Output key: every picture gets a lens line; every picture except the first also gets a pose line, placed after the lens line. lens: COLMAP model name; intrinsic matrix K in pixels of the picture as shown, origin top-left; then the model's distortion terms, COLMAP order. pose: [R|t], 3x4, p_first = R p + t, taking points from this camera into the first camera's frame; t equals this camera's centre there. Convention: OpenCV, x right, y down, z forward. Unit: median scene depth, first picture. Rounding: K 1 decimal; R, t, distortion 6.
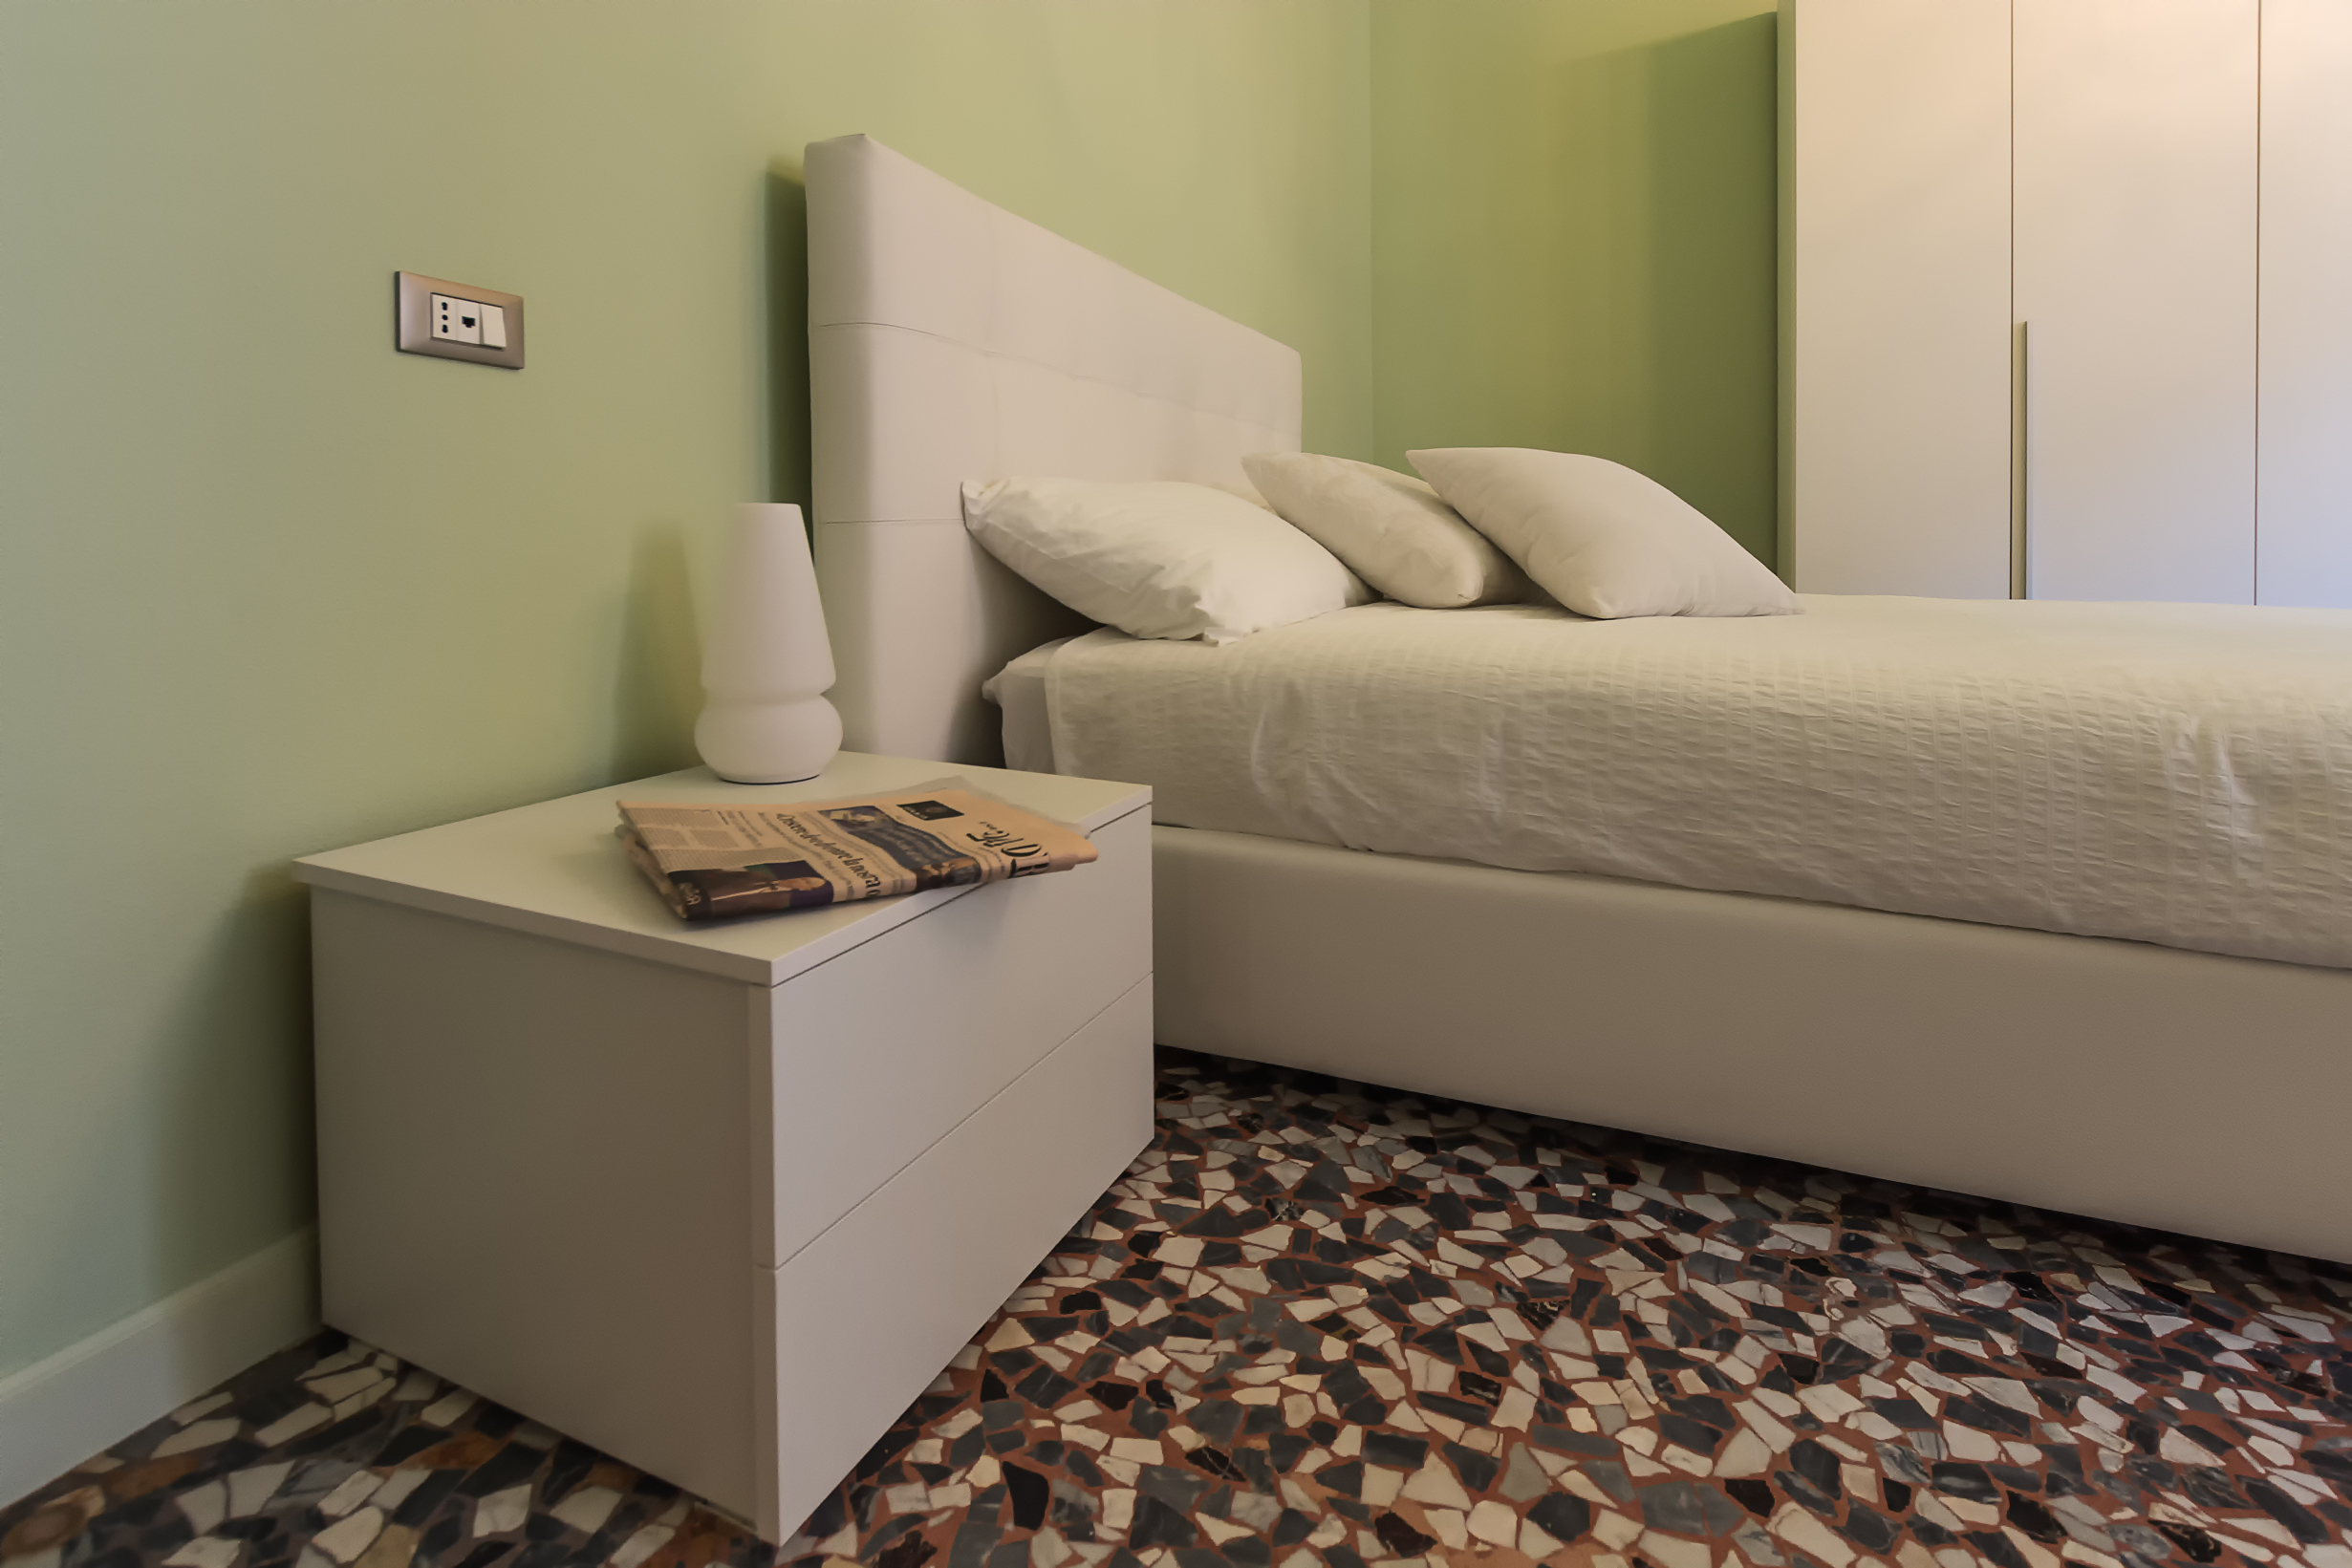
lens RADIAL K [[1051.1, 0, 1172.2], [0, 1051.1, 579.6], [0, 0, 1]] dist [-0.000812, -0.001569]
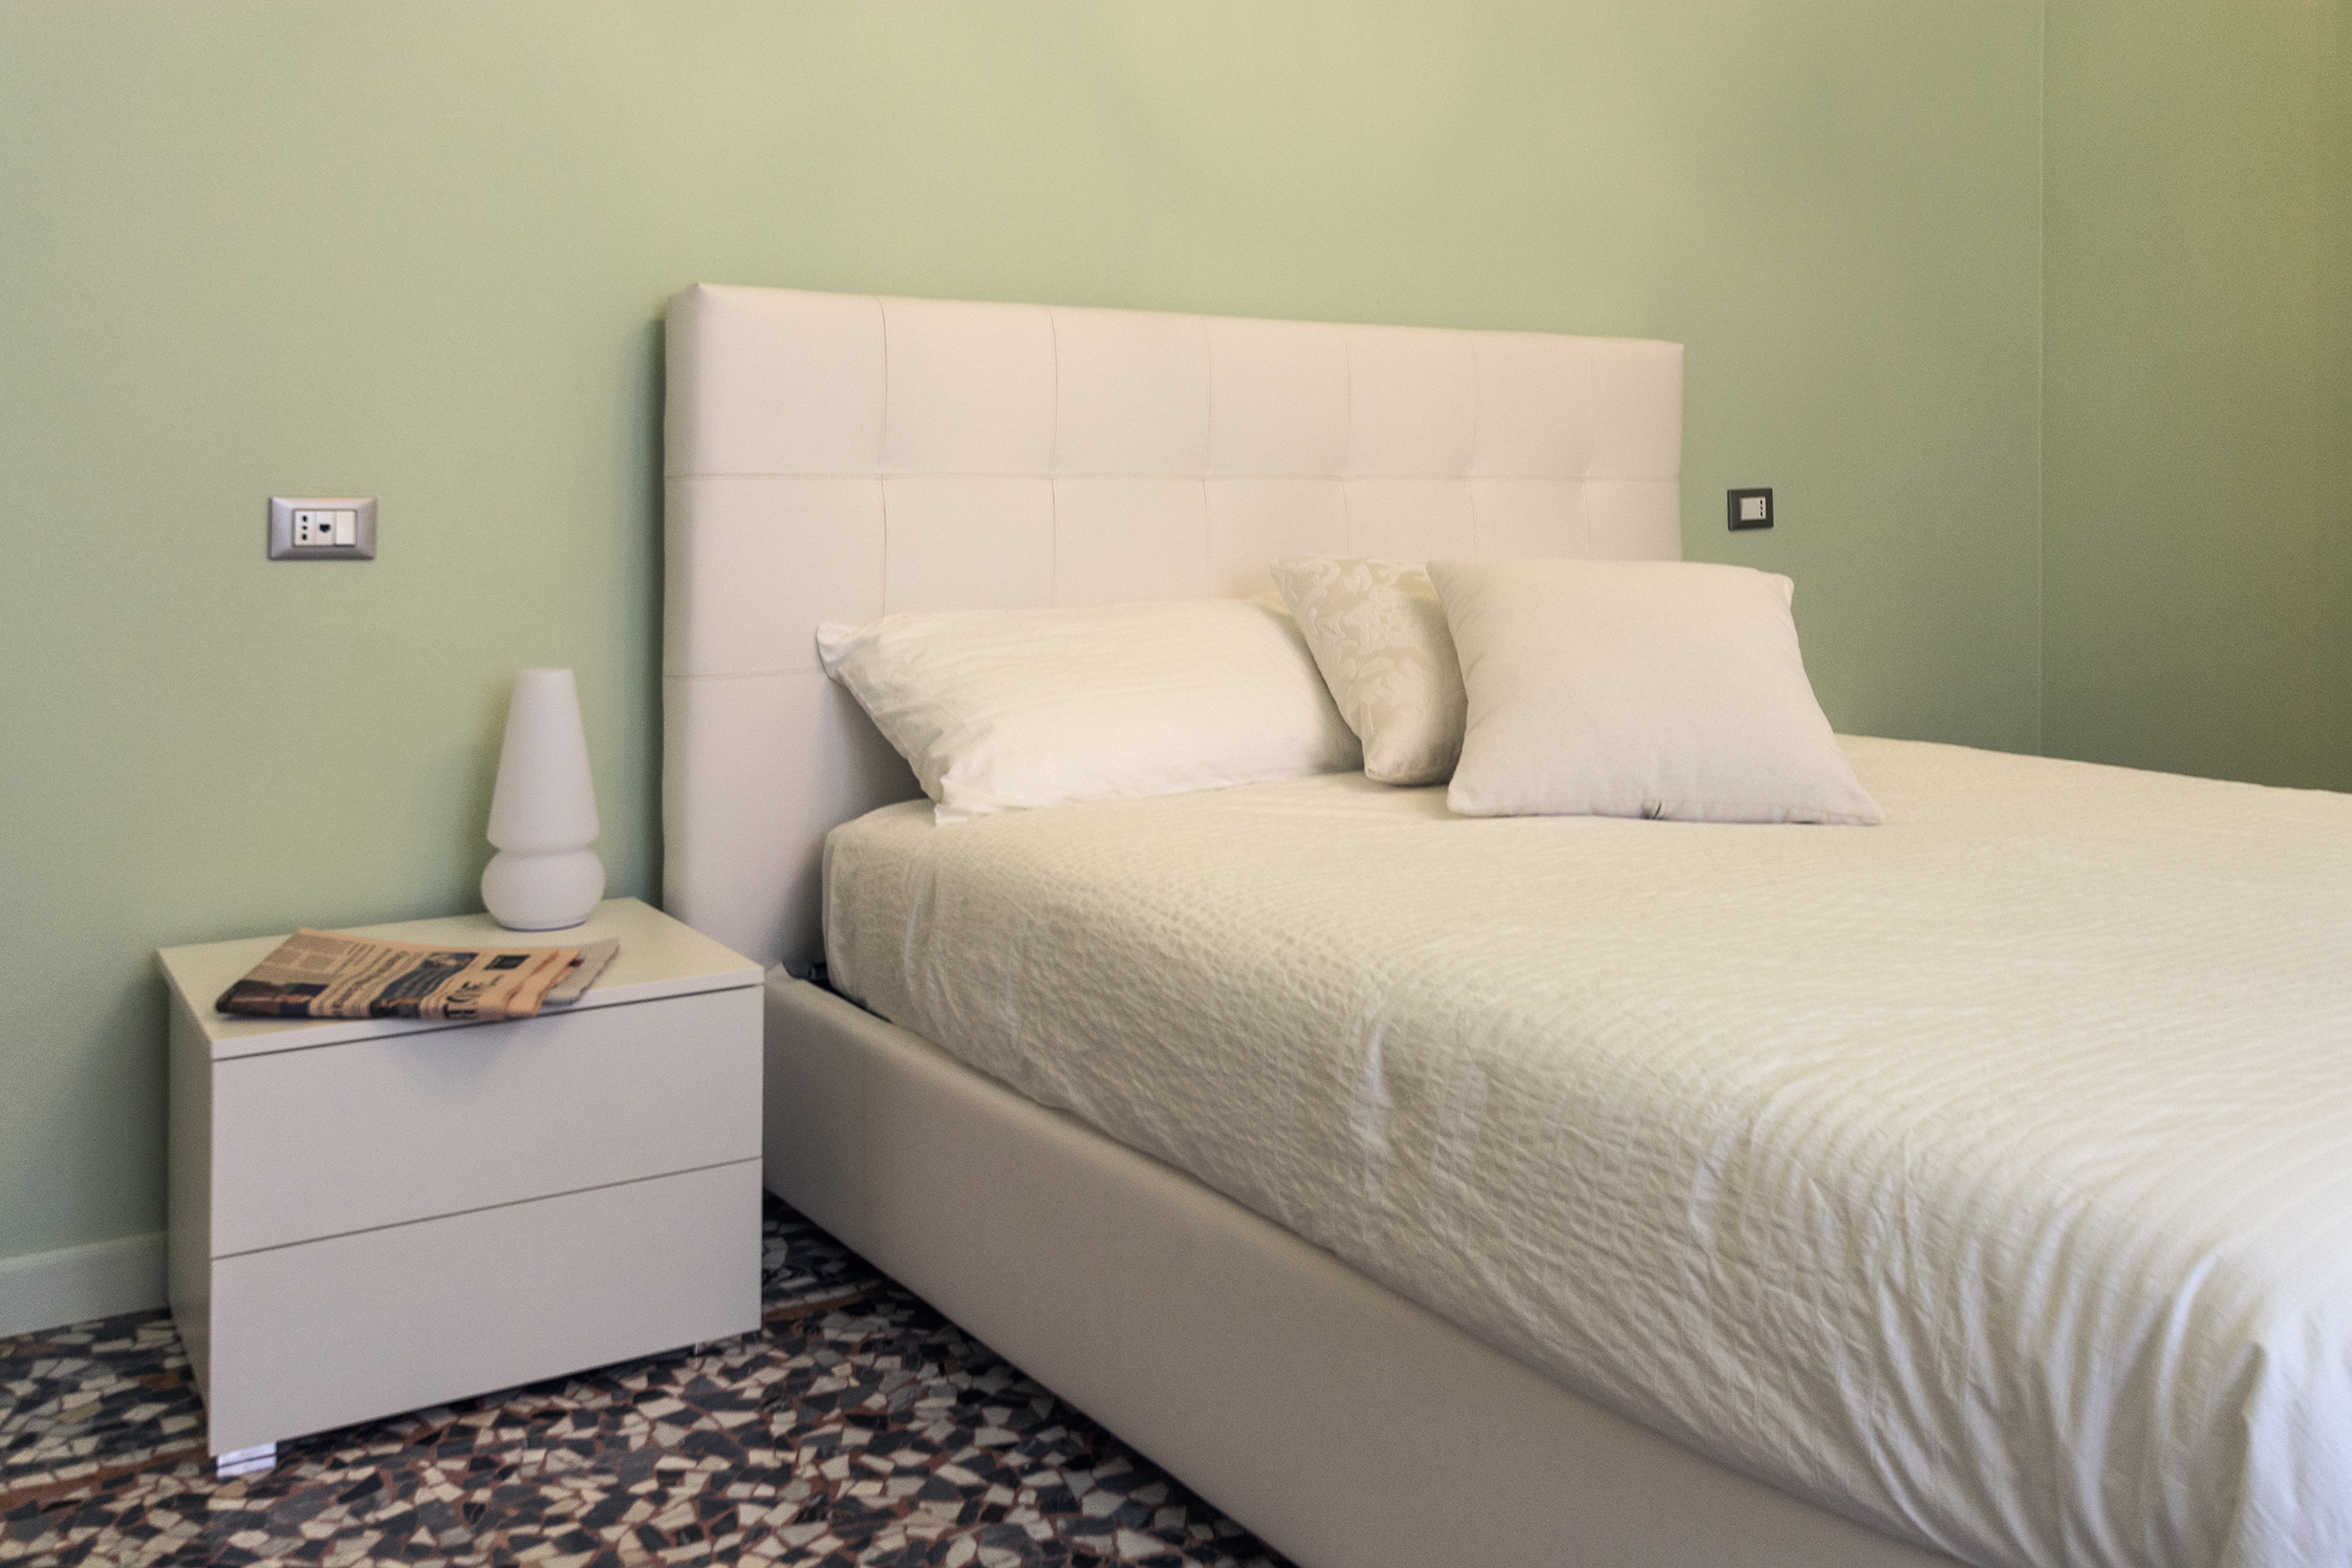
lens RADIAL K [[2003.3, 0, 1341.7], [0, 2003.3, 522.8], [0, 0, 1]] dist [0.002194, -0.006597]
pose [[0.847933, -0.015789, -0.529868, 1.705643], [-0.004868, 0.999282, -0.037565, -0.182214], [0.530081, 0.034432, 0.847248, -0.383896]]
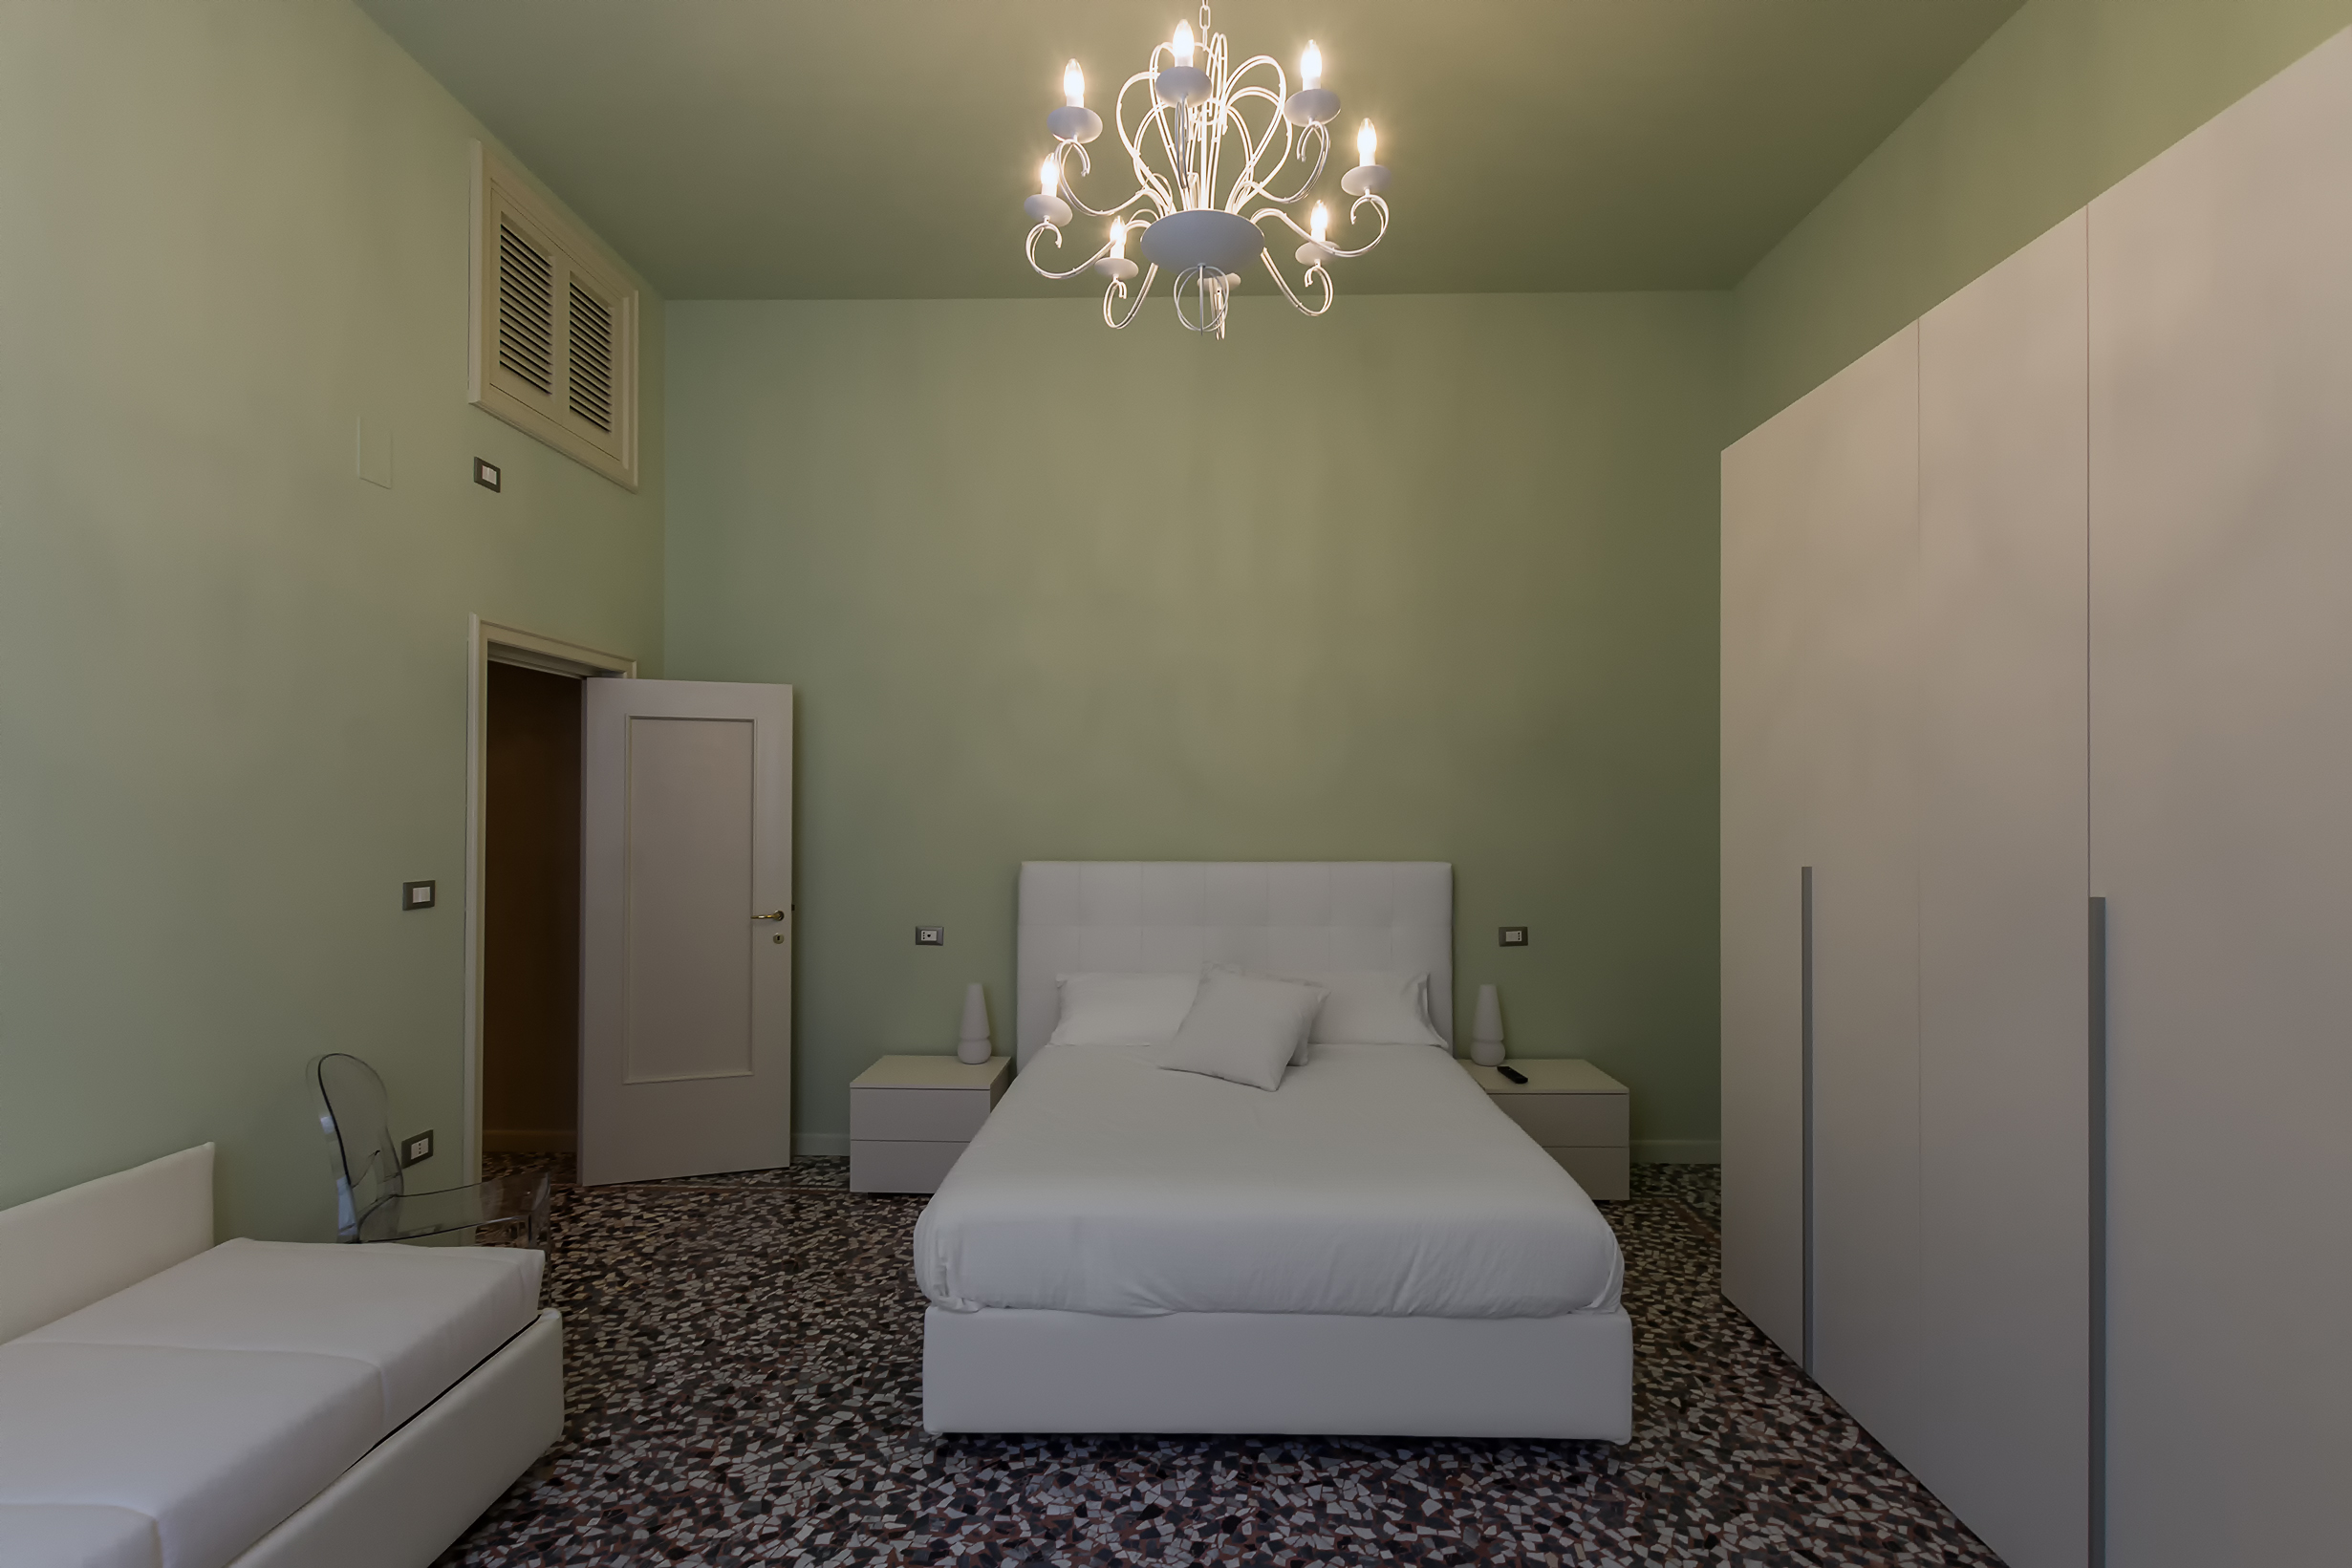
lens RADIAL K [[1093.2, 0, 1177.7], [0, 1093.2, 790.8], [0, 0, 1]] dist [0.000883, -0.000350]
pose [[0.328261, -0.050025, -0.943262, 4.038620], [-0.029748, 0.997554, -0.063257, -0.609046], [0.944119, 0.048825, 0.325970, 0.466626]]
